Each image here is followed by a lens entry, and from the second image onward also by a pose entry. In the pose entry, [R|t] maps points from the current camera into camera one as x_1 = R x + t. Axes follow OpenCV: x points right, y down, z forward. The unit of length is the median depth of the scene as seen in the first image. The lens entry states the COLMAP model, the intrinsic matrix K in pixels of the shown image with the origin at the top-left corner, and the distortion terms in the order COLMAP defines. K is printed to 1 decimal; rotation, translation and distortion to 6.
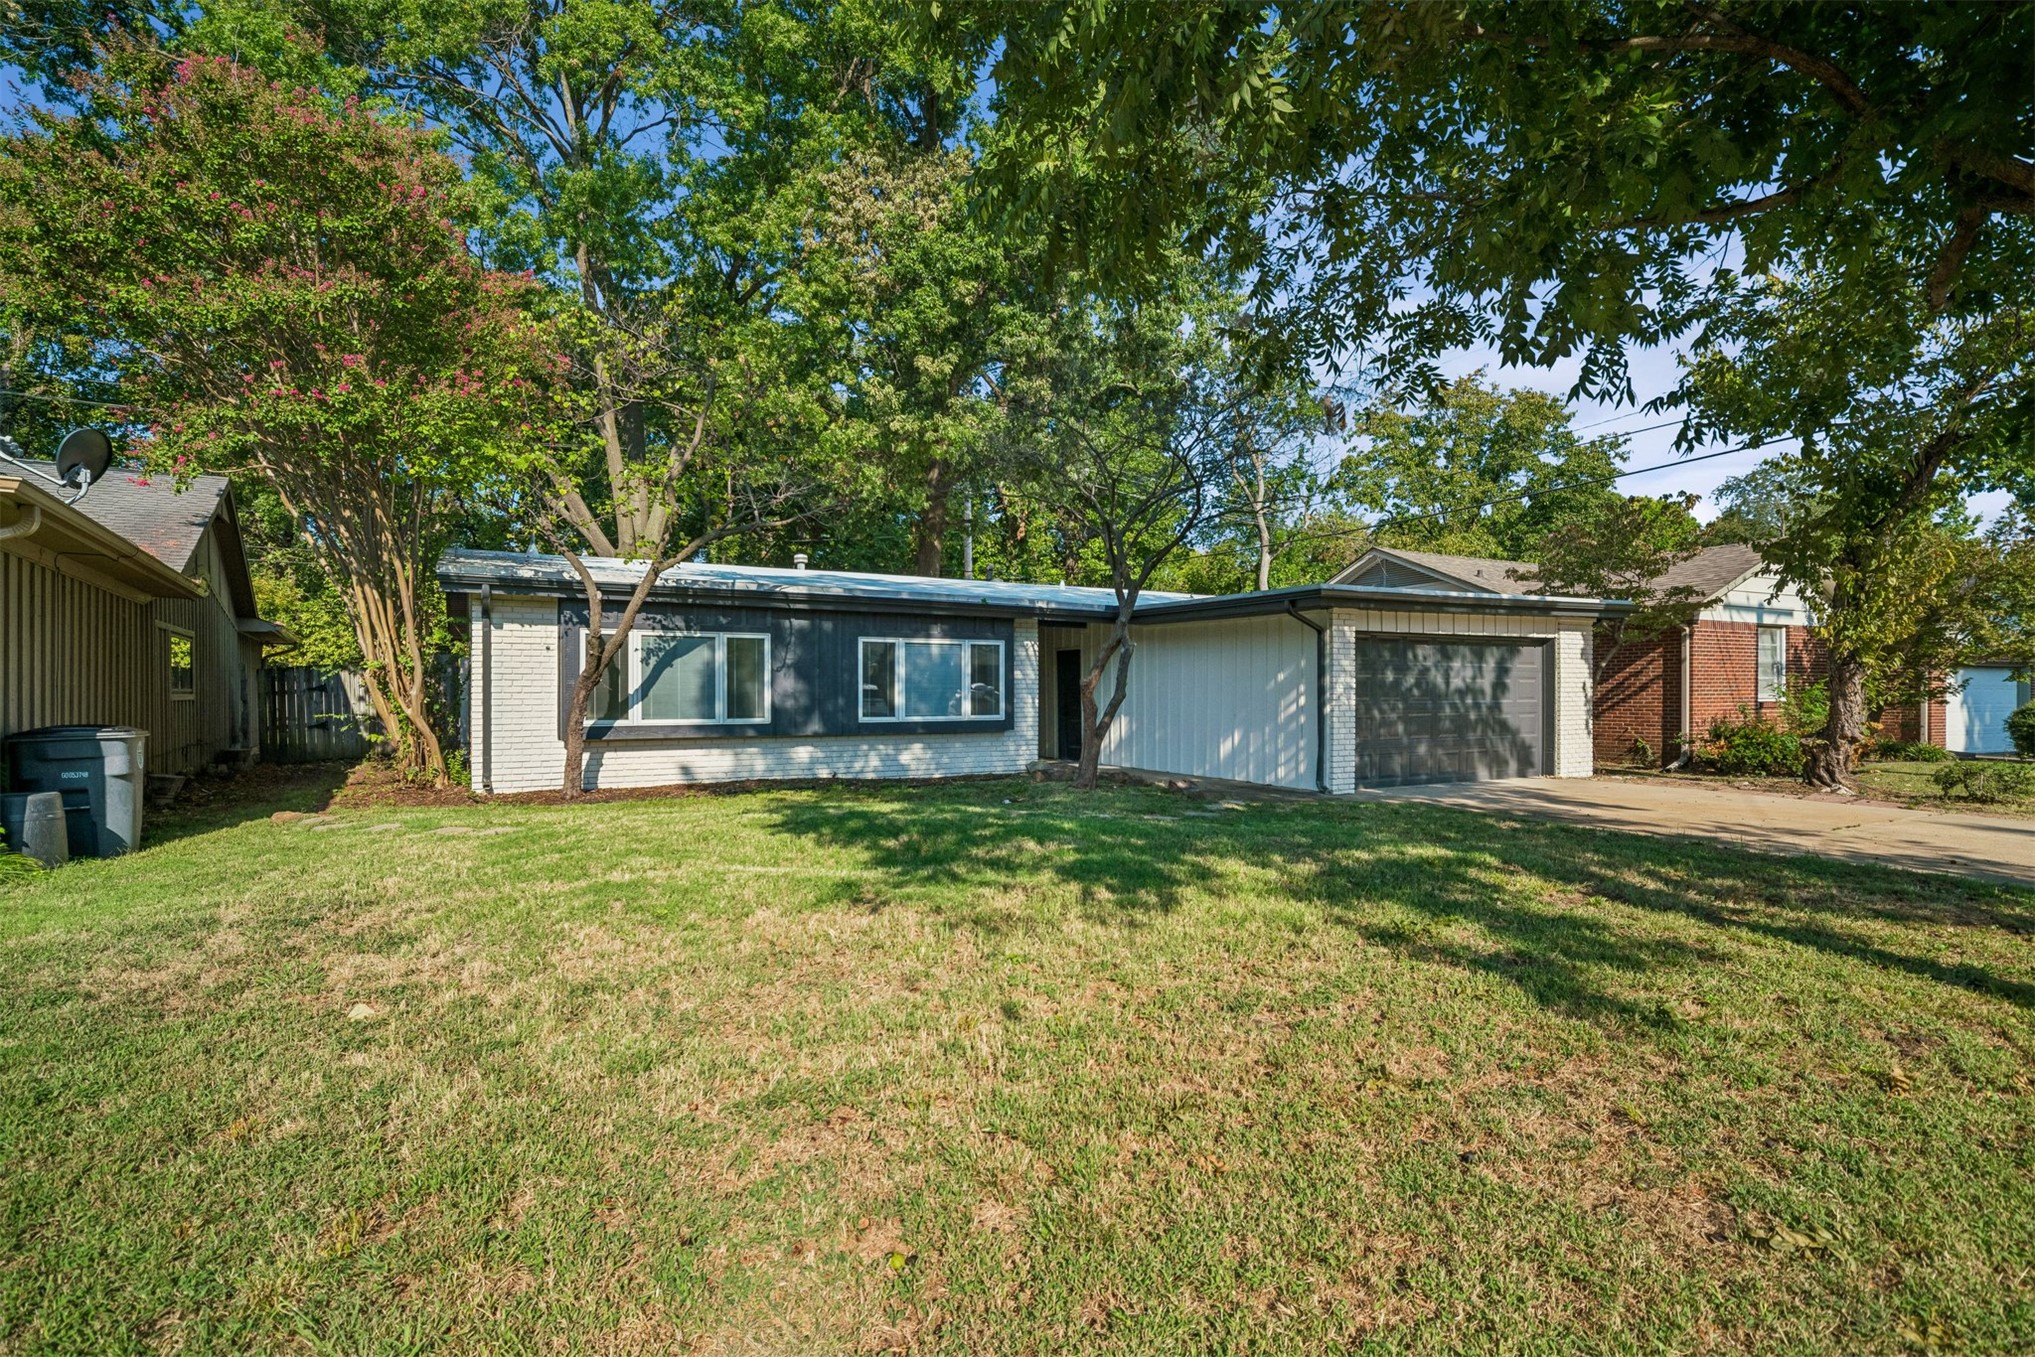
lens RADIAL K [[933.0, 0, 1017.5], [0, 933.0, 678.5], [0, 0, 1]] dist [-0.003306, 0.001312]
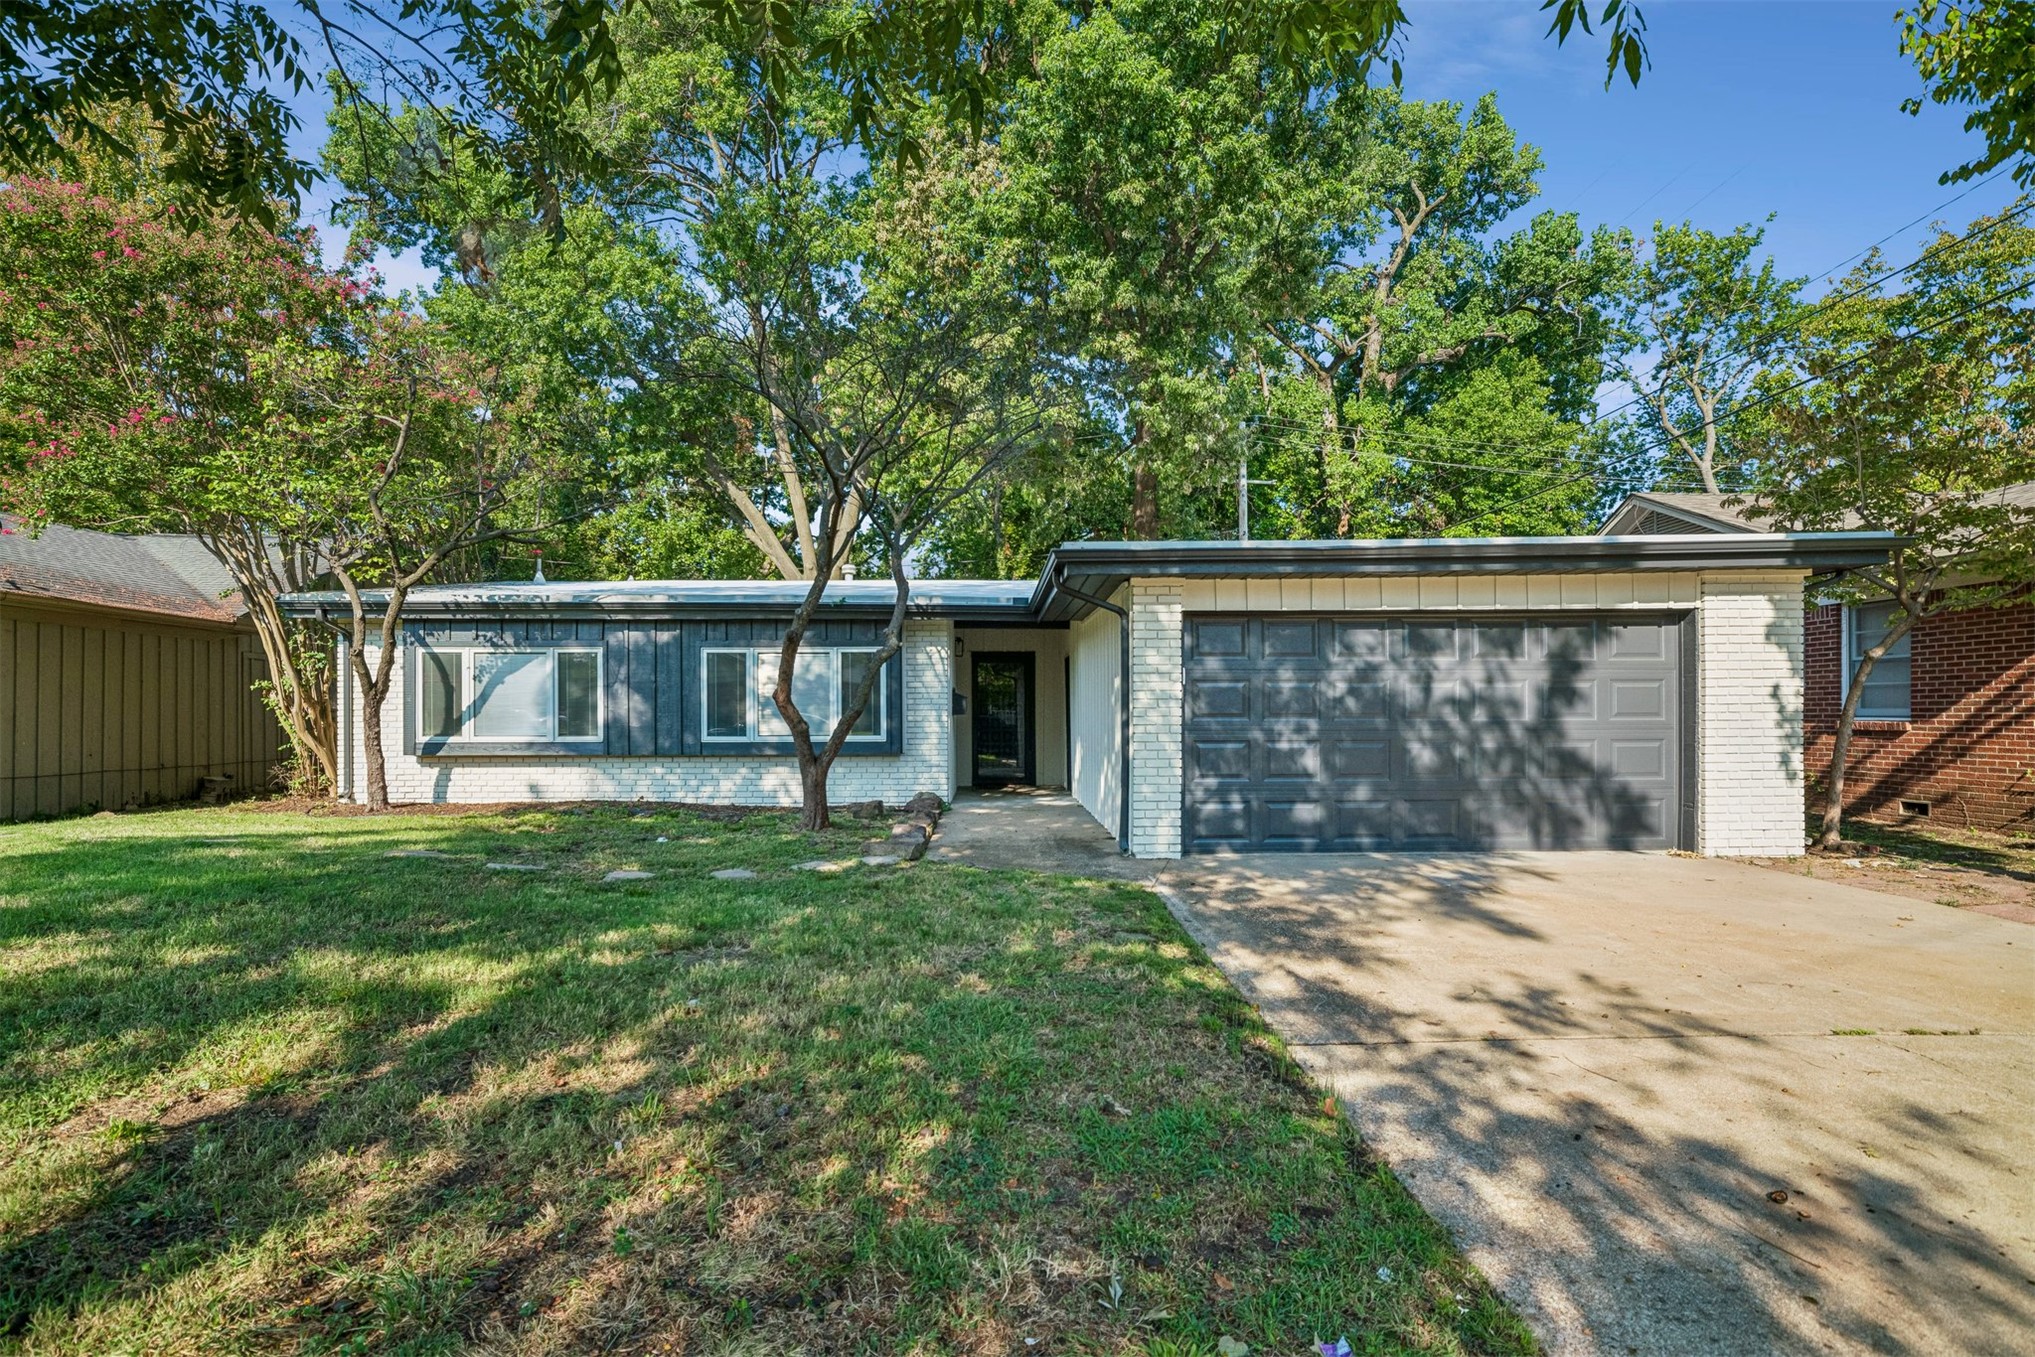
lens RADIAL K [[946.1, 0, 1023.8], [0, 946.1, 687.2], [0, 0, 1]] dist [-0.015753, 0.013088]
pose [[0.884922, -0.015640, -0.465476, 0.521245], [0.009645, 0.999837, -0.015257, 0.010722], [0.465639, 0.009011, 0.884929, 0.327442]]
